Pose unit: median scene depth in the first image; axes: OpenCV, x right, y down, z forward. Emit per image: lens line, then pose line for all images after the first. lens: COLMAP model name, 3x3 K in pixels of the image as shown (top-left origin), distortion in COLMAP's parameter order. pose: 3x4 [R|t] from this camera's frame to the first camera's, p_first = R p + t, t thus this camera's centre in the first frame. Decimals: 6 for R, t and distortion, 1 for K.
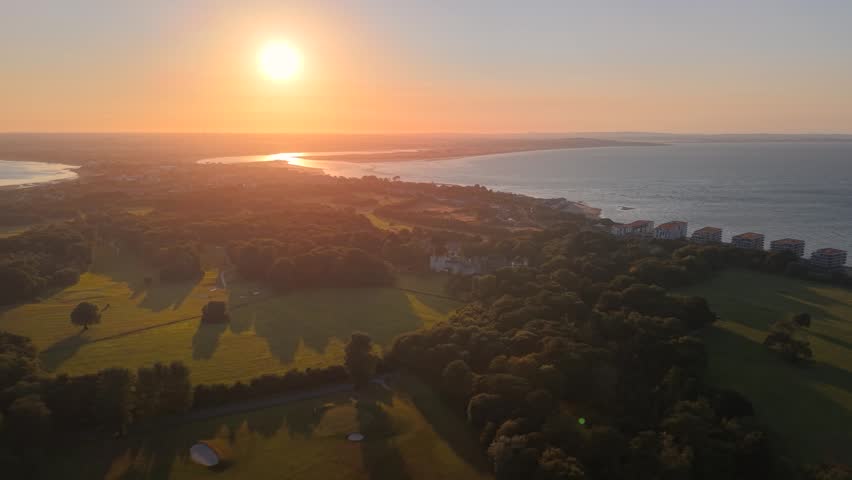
lens RADIAL K [[675.5, 0, 426.2], [0, 675.5, 243.6], [0, 0, 1]] dist [0.014079, 0.001631]
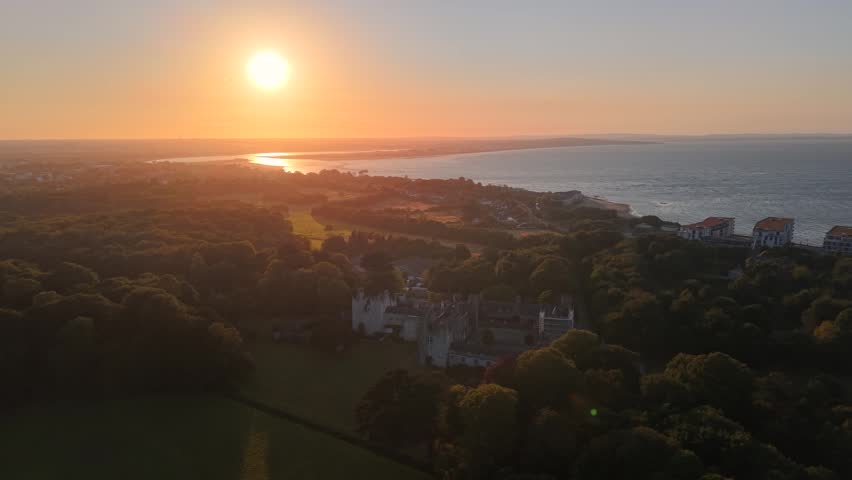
lens RADIAL K [[675.5, 0, 425.2], [0, 675.5, 236.1], [0, 0, 1]] dist [0.014079, 0.001631]
pose [[0.999751, -0.013167, 0.018035, 0.023616], [0.013492, 0.999746, -0.018026, -0.006760], [-0.017793, 0.018265, 0.999675, 0.286347]]
